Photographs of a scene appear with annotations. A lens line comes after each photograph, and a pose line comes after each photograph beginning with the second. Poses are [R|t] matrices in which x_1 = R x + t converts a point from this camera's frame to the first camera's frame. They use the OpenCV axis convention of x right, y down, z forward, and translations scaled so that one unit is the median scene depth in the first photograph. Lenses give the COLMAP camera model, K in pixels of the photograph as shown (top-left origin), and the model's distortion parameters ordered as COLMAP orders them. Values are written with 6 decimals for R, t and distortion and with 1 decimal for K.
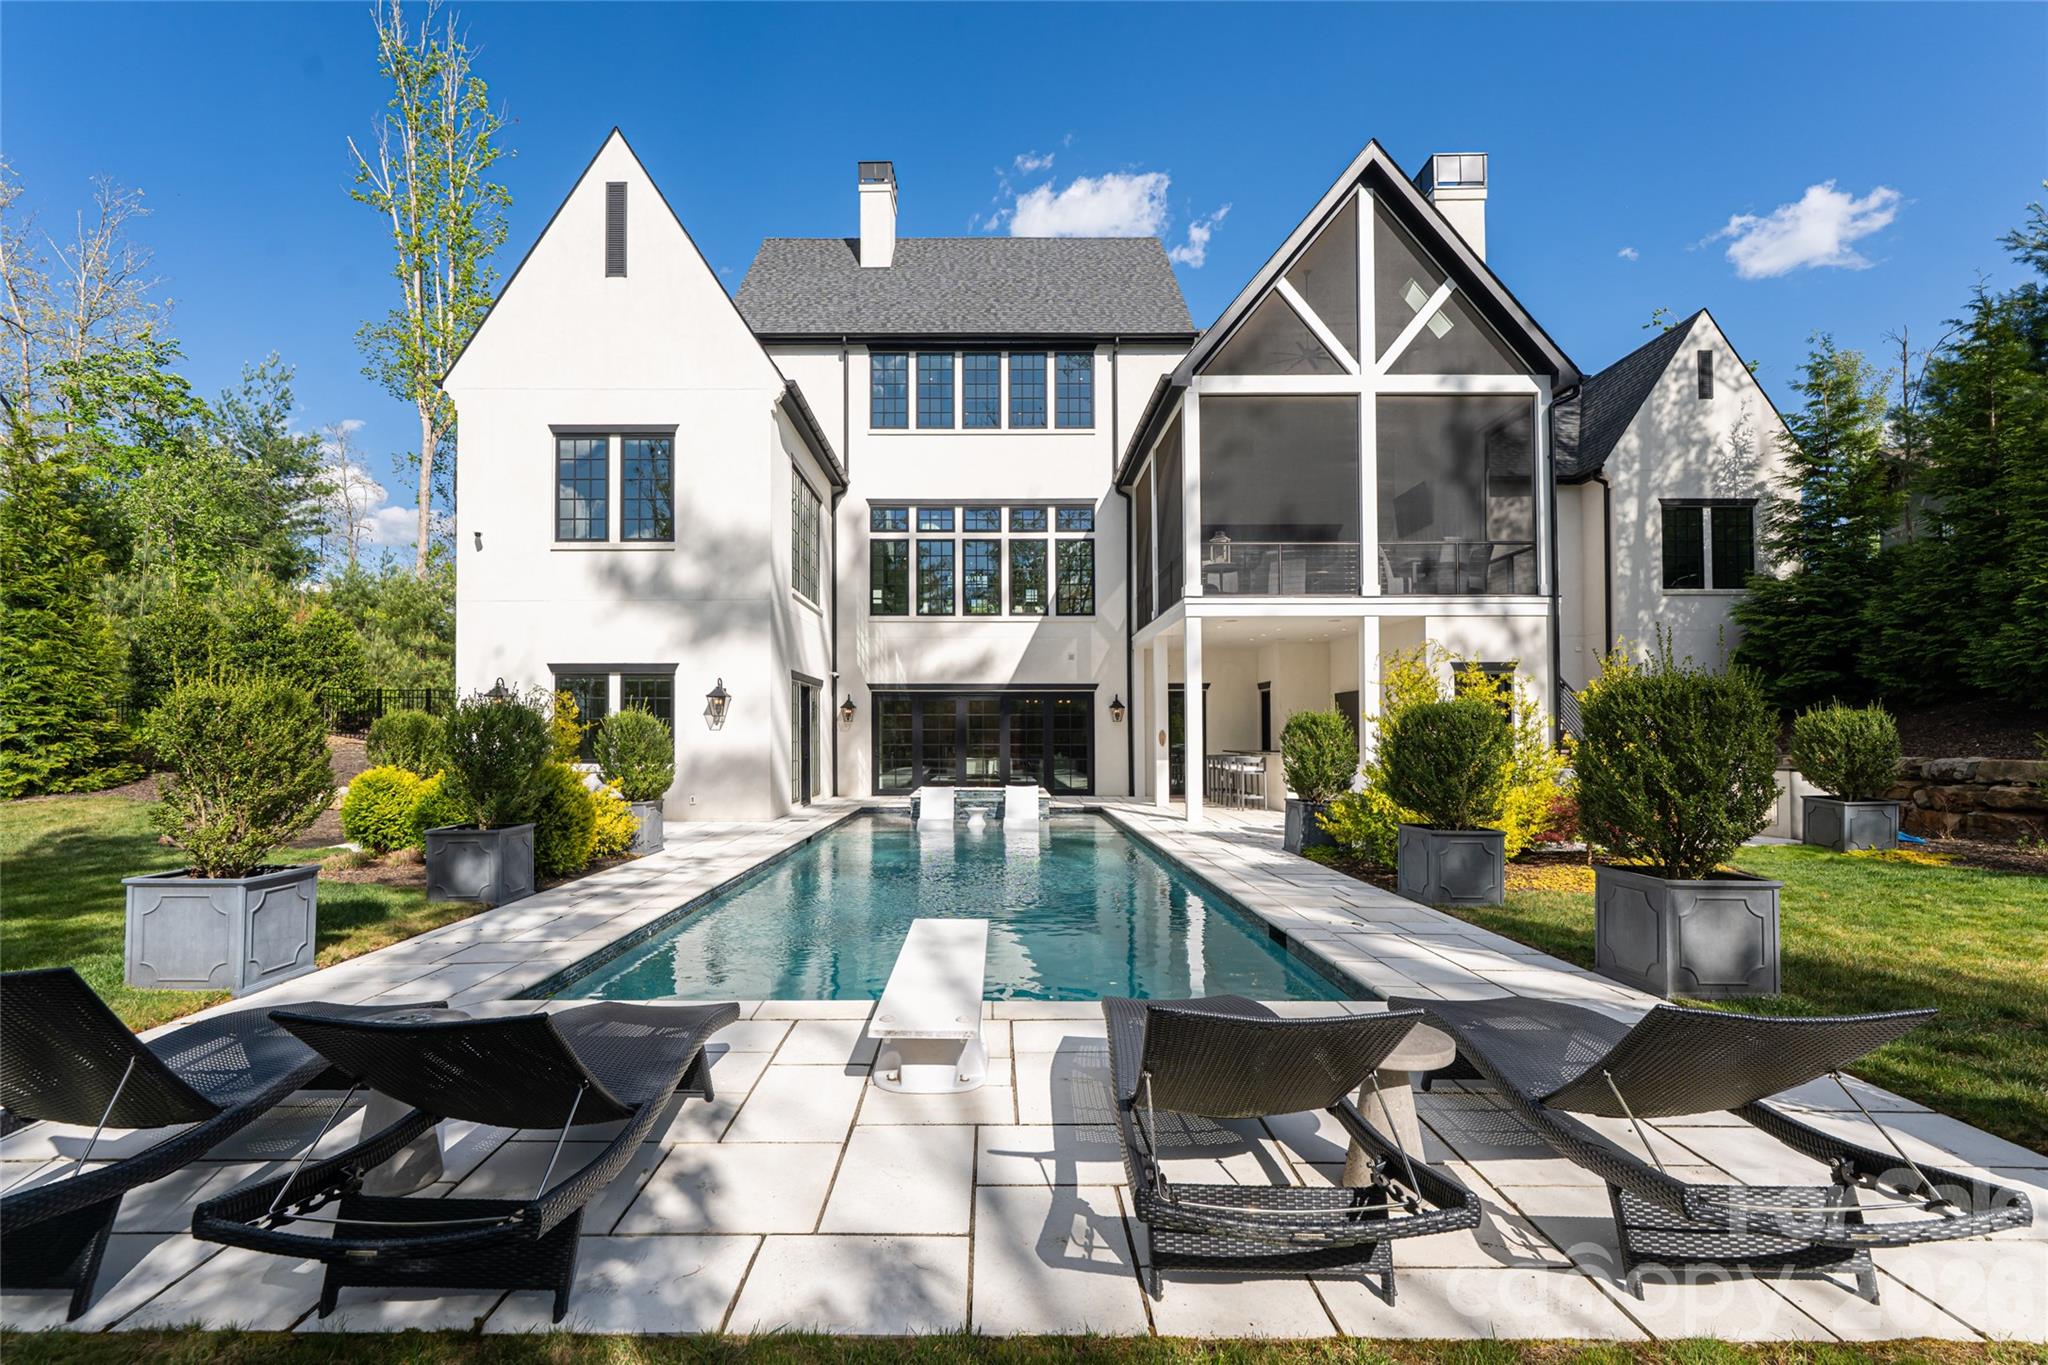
lens RADIAL K [[981.5, 0, 1017.5], [0, 981.5, 711.5], [0, 0, 1]] dist [-0.028221, 0.000123]
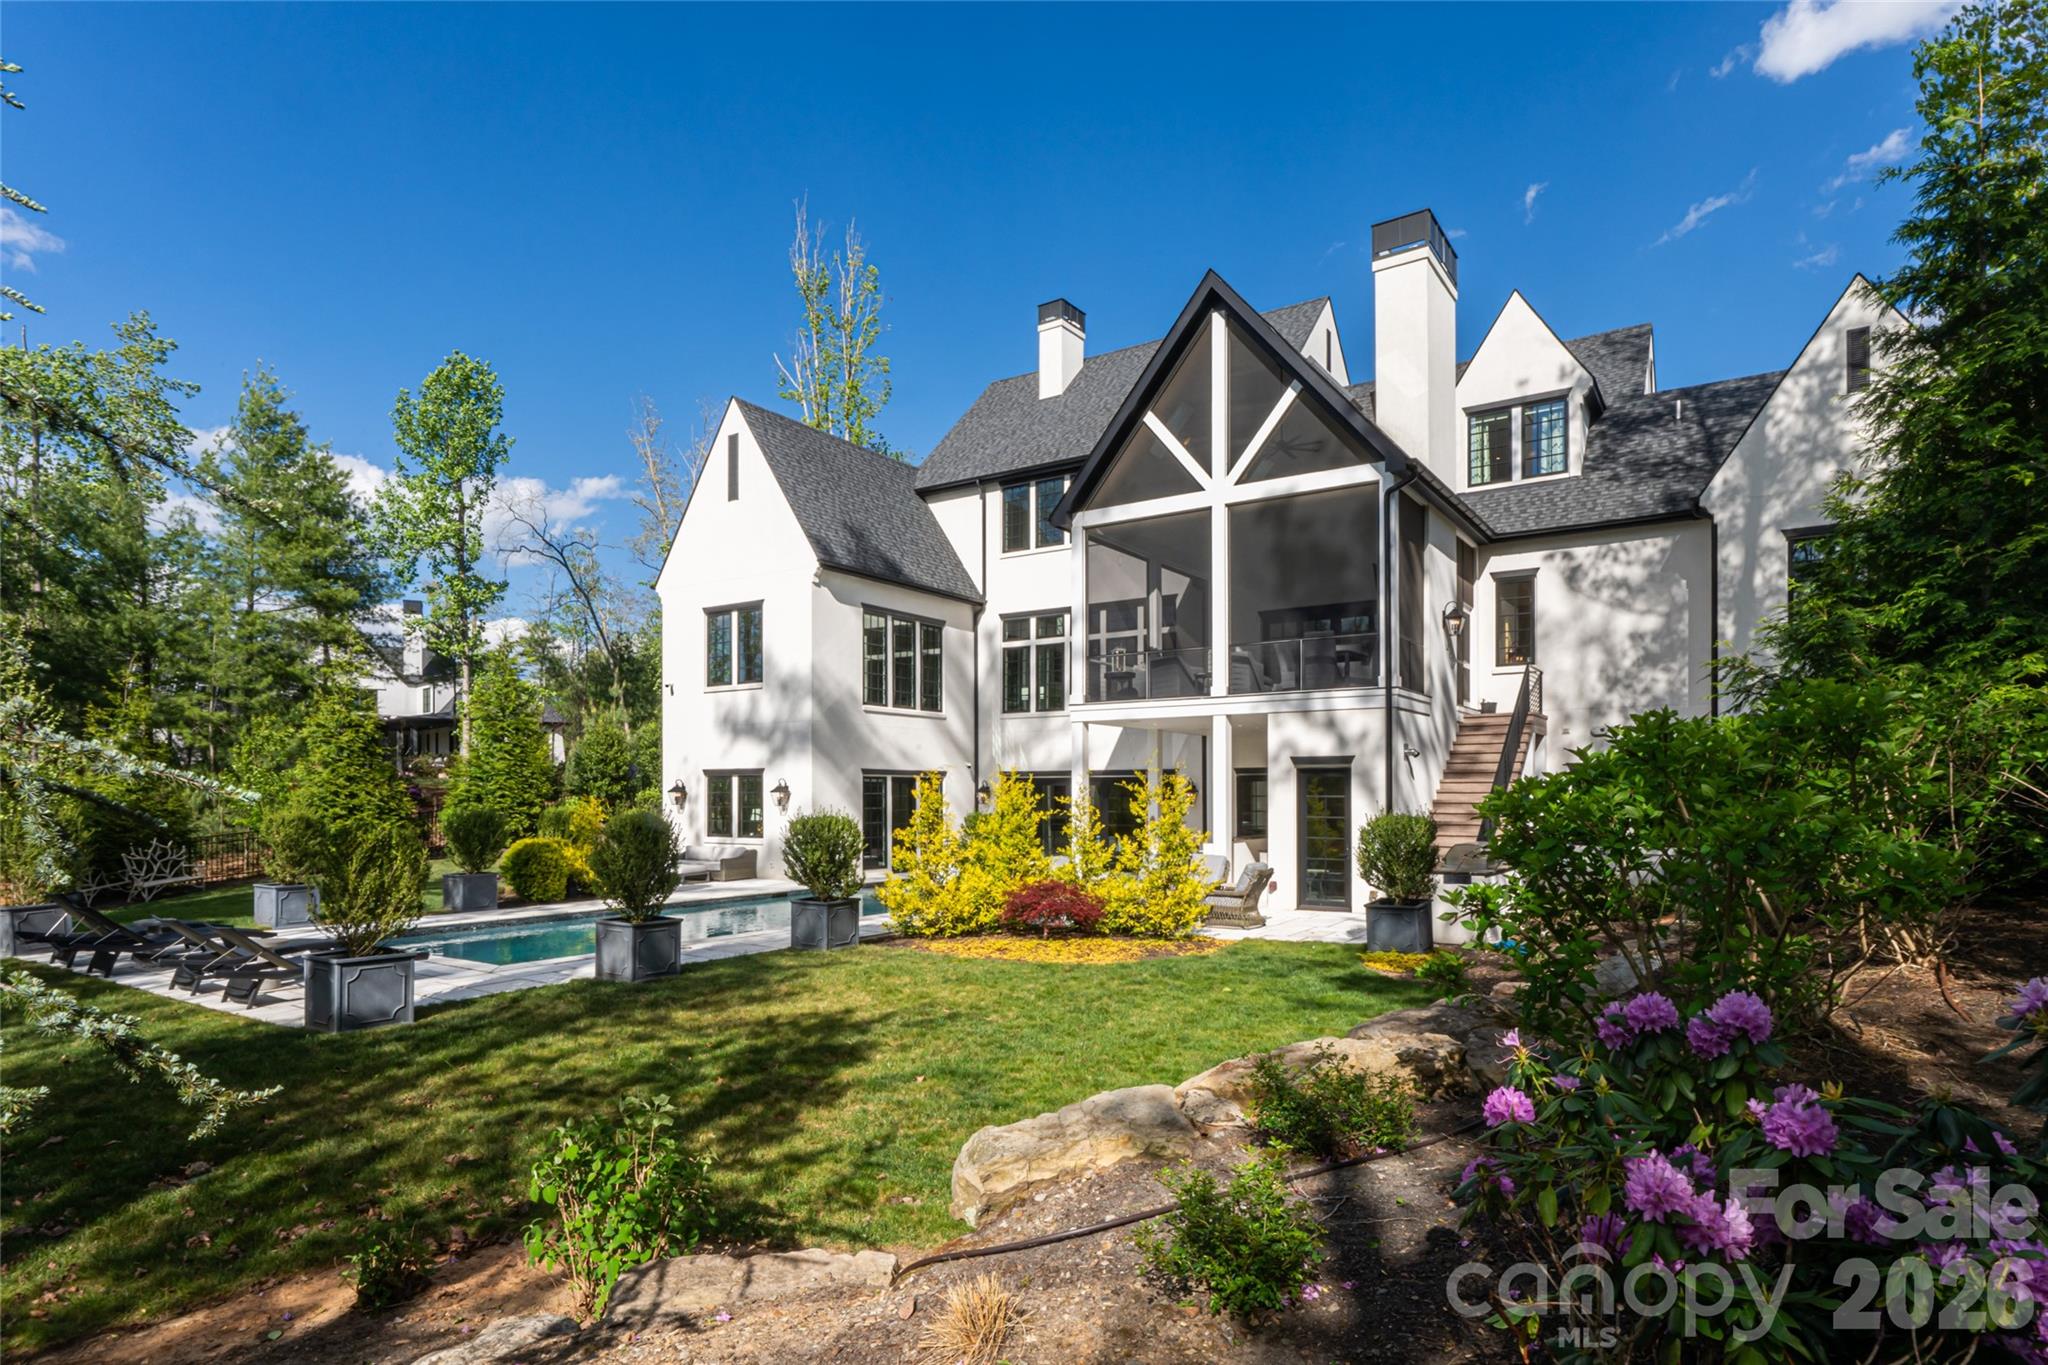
lens RADIAL K [[1103.3, 0, 1025.1], [0, 1103.3, 803.2], [0, 0, 1]] dist [-0.084022, -0.000048]
pose [[0.833356, 0.003192, -0.552728, 0.839046], [0.013293, 0.999578, 0.025816, -0.034390], [0.552577, -0.028861, 0.832962, -0.120819]]
